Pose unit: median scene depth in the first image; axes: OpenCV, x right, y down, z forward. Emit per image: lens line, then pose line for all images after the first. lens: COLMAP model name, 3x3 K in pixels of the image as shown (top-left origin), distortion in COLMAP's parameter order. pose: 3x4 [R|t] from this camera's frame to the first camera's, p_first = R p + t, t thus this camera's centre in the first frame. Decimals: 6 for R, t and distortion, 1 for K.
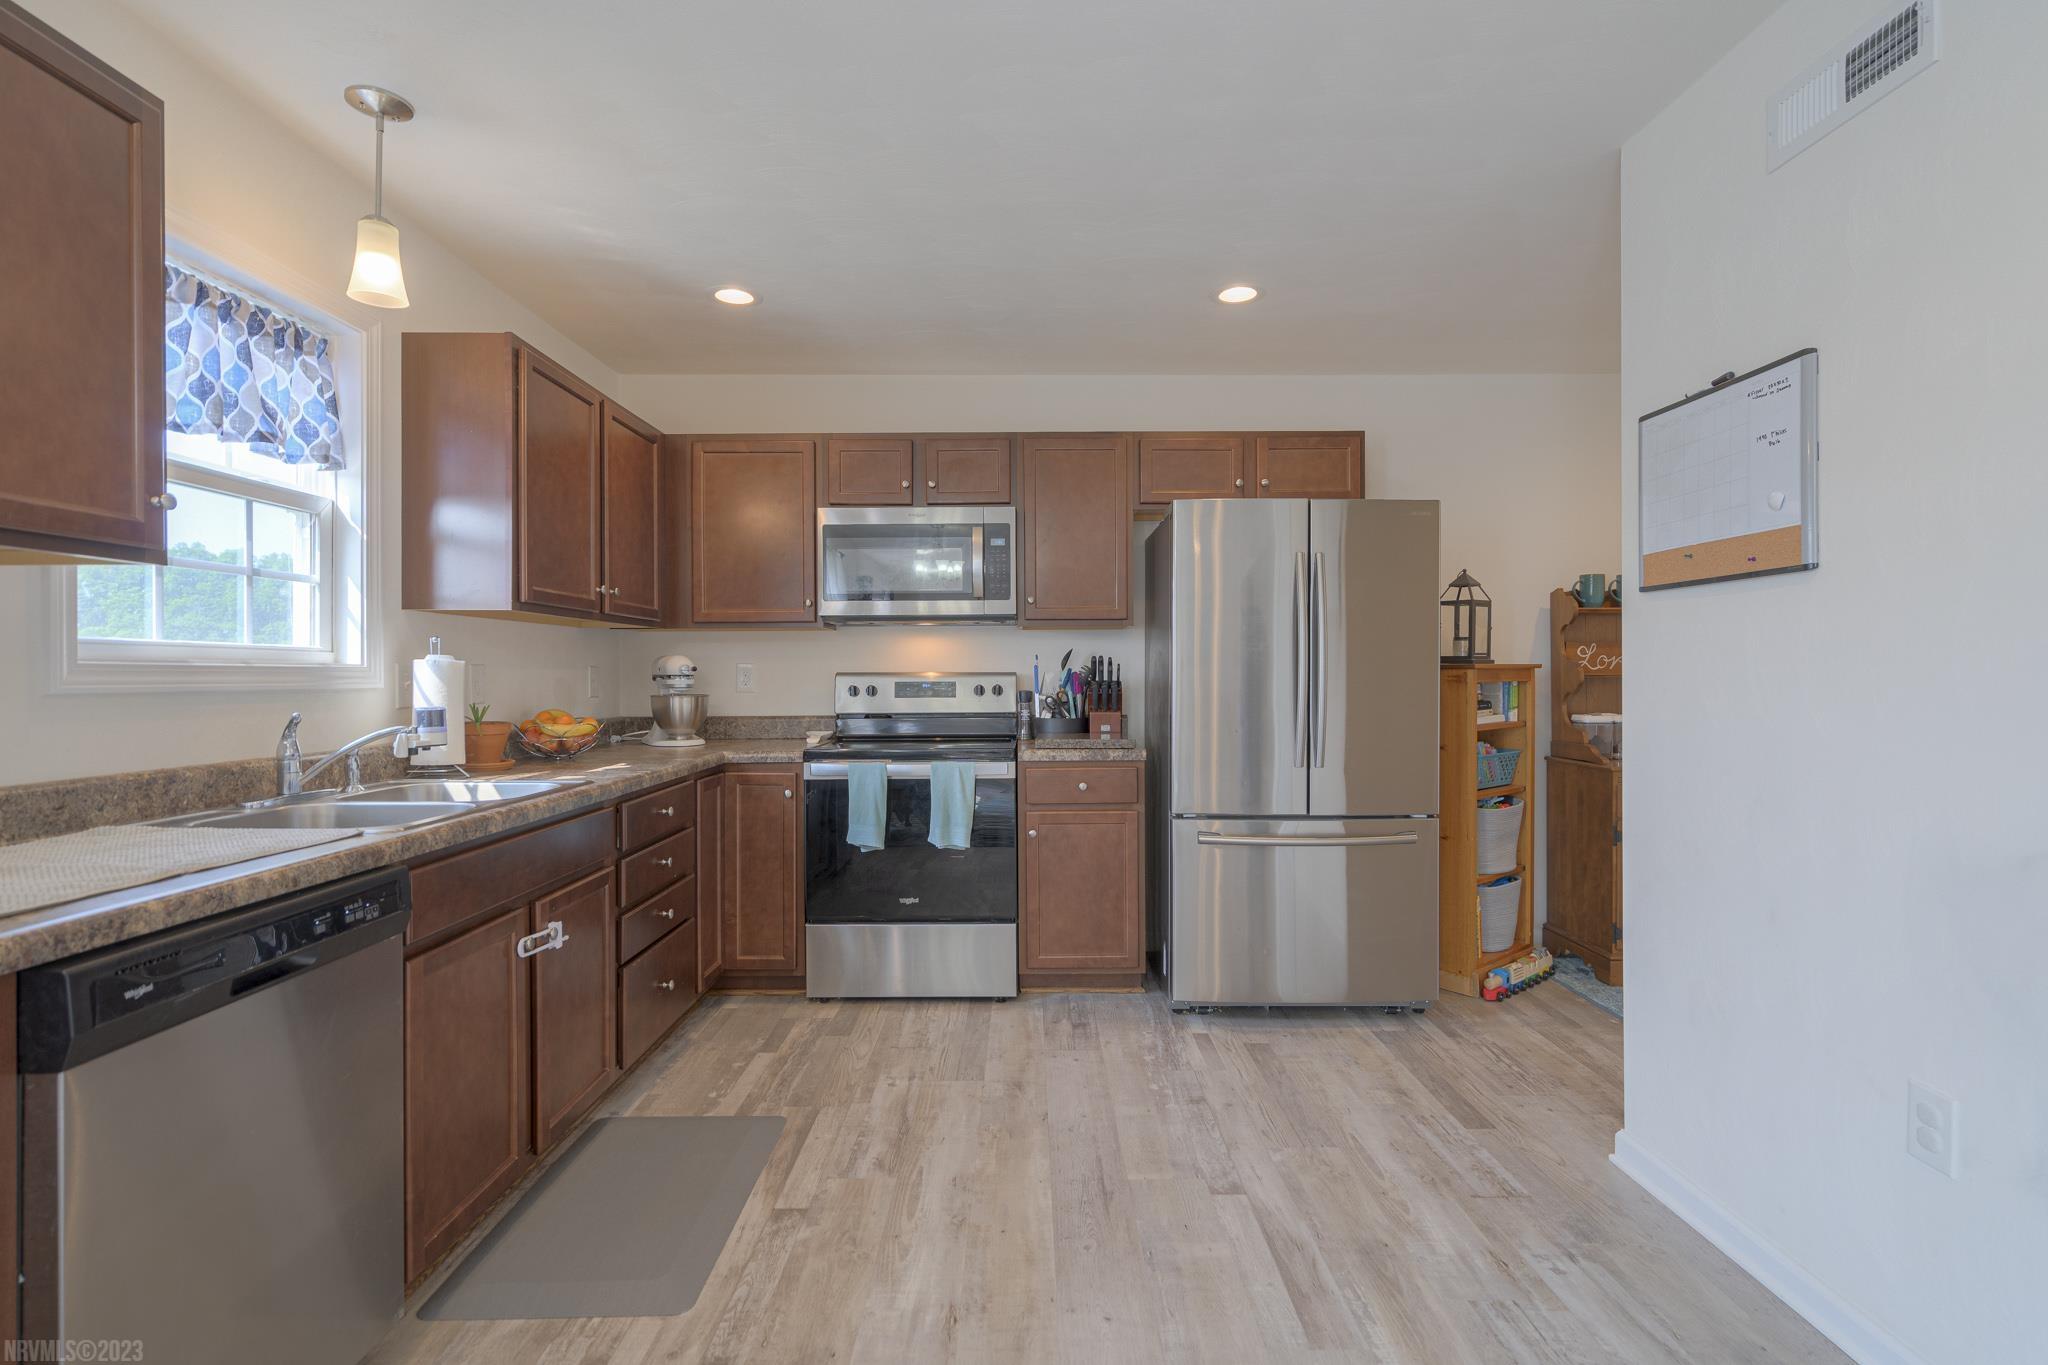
lens RADIAL K [[975.1, 0, 1029.3], [0, 975.1, 677.4], [0, 0, 1]] dist [0.000121, 0.000536]
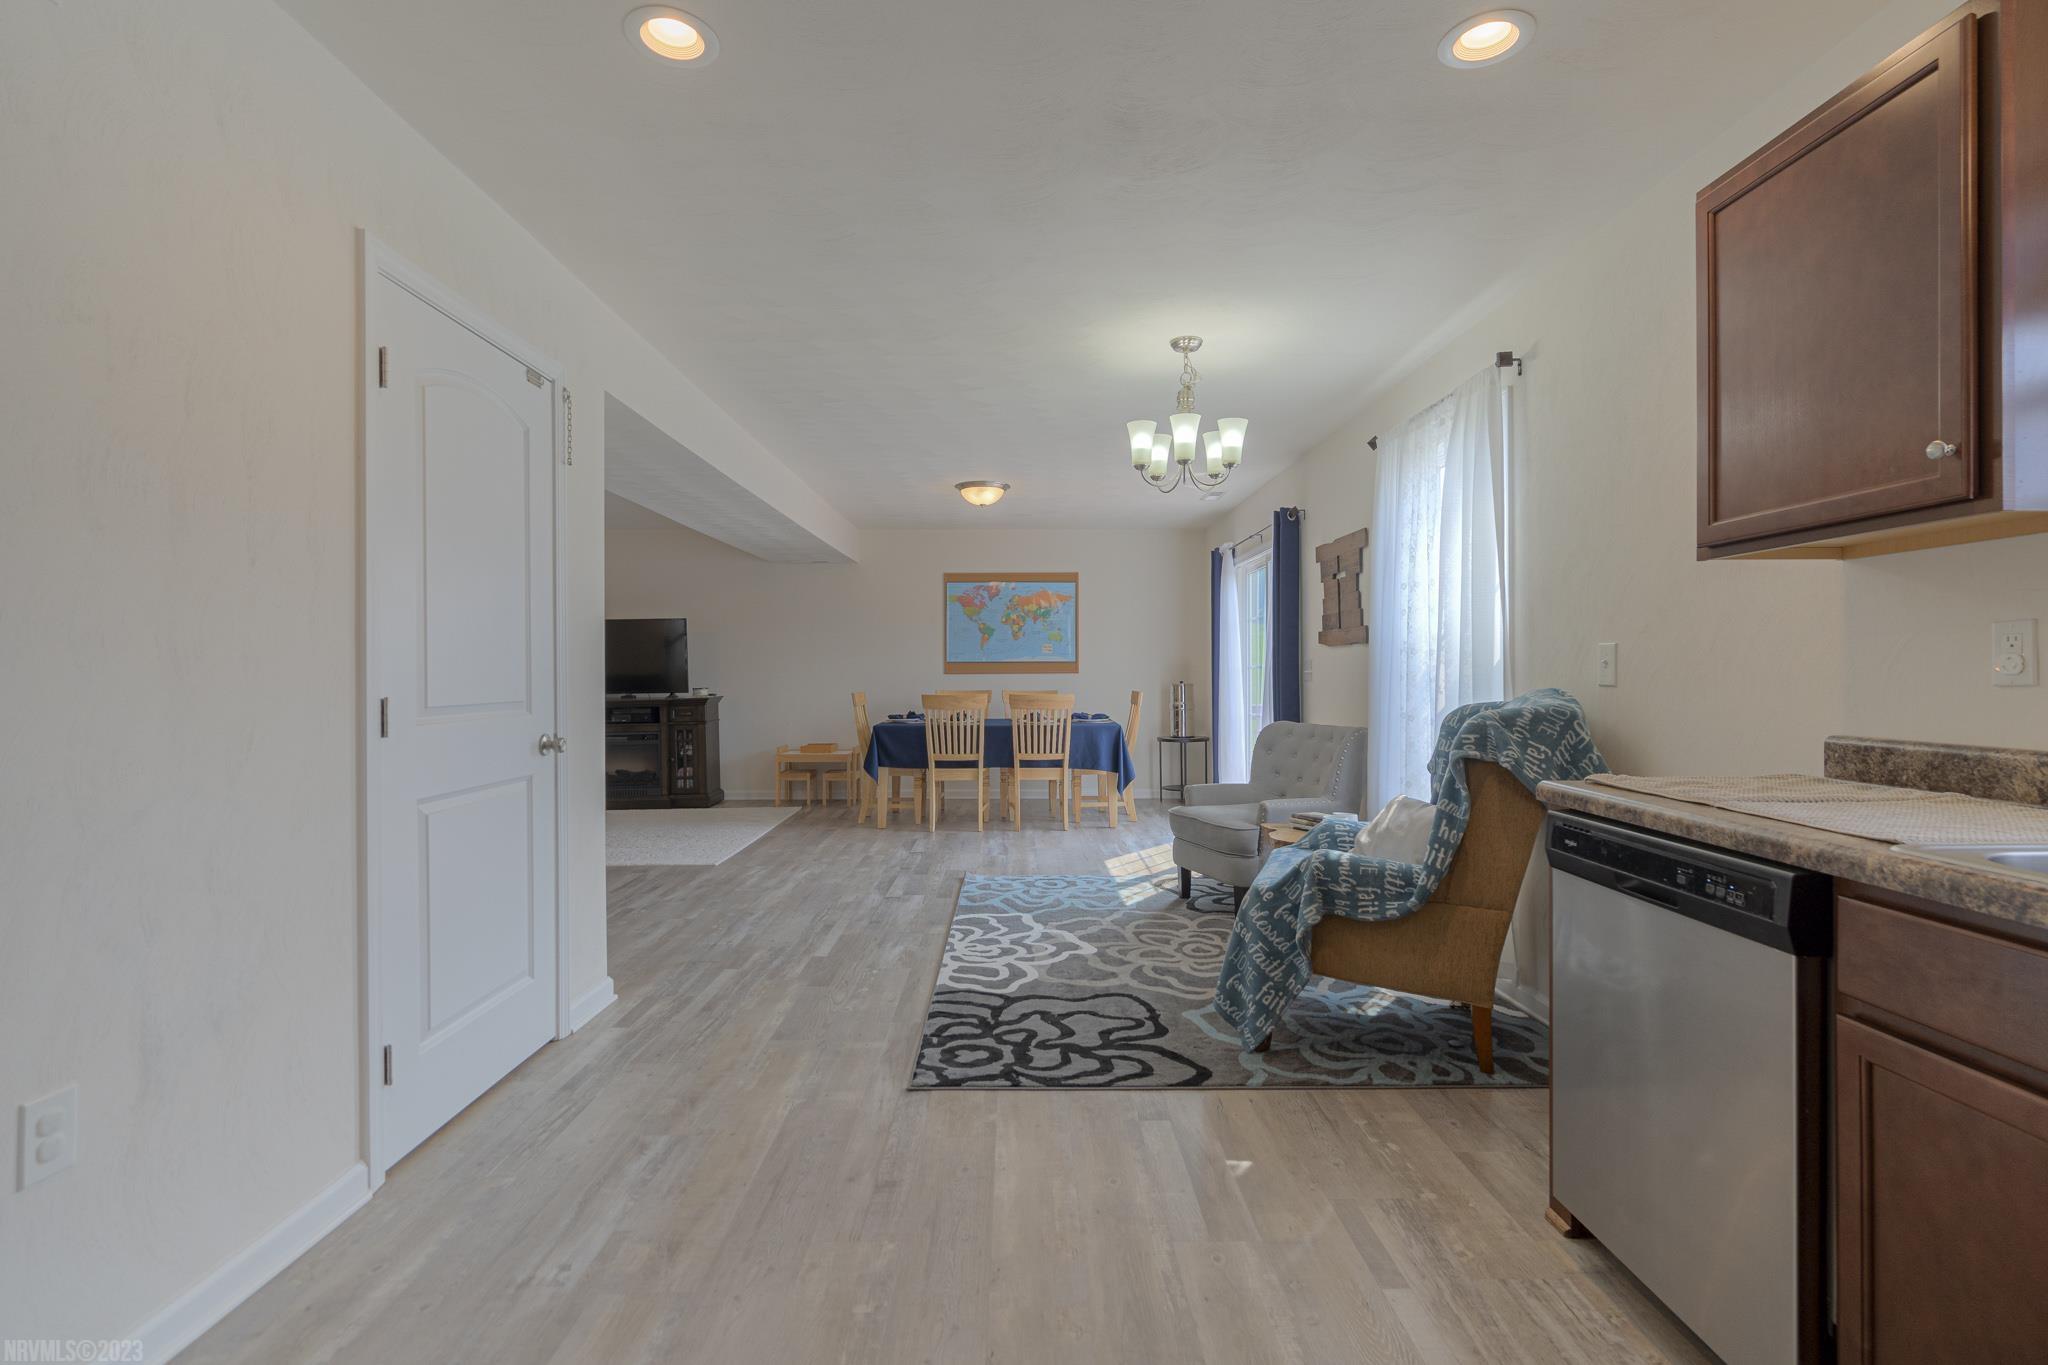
lens RADIAL K [[944.7, 0, 1027.1], [0, 944.7, 679.9], [0, 0, 1]] dist [-0.003898, 0.001462]
pose [[-0.999952, 0.007454, -0.006308, -0.003782], [0.007385, 0.999912, 0.010984, 0.010794], [0.006389, 0.010937, -0.999920, 0.902089]]
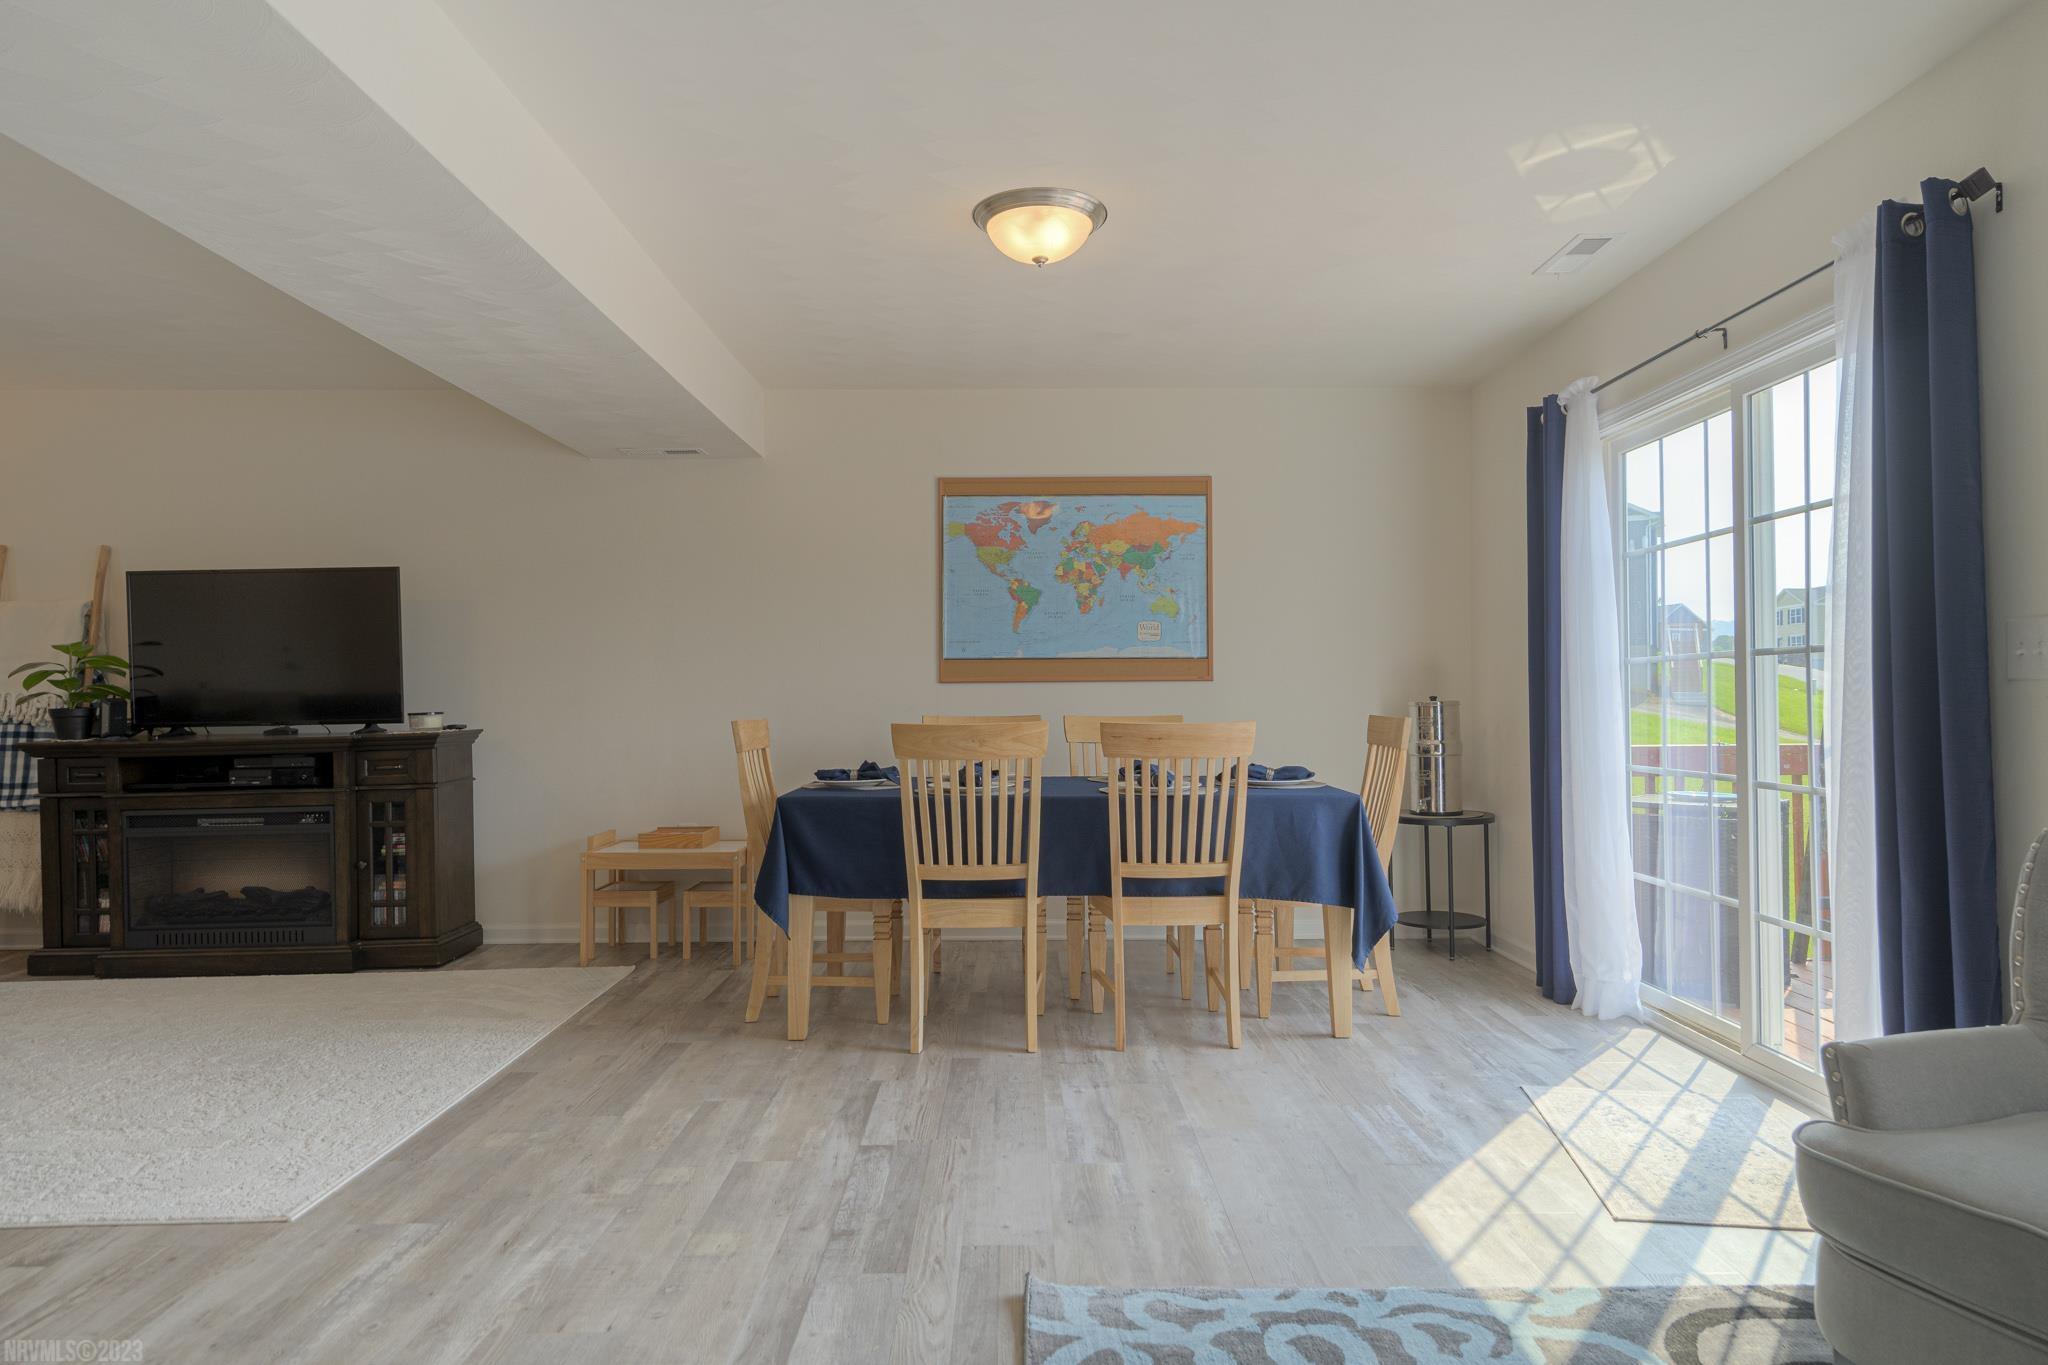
lens RADIAL K [[1249.3, 0, 1028.6], [0, 1249.3, 675.1], [0, 0, 1]] dist [0.006756, 0.000084]
pose [[-0.999944, 0.010119, -0.003117, 0.093371], [0.010168, 0.999818, -0.016158, 0.039592], [0.002953, -0.016188, -0.999865, -0.038489]]
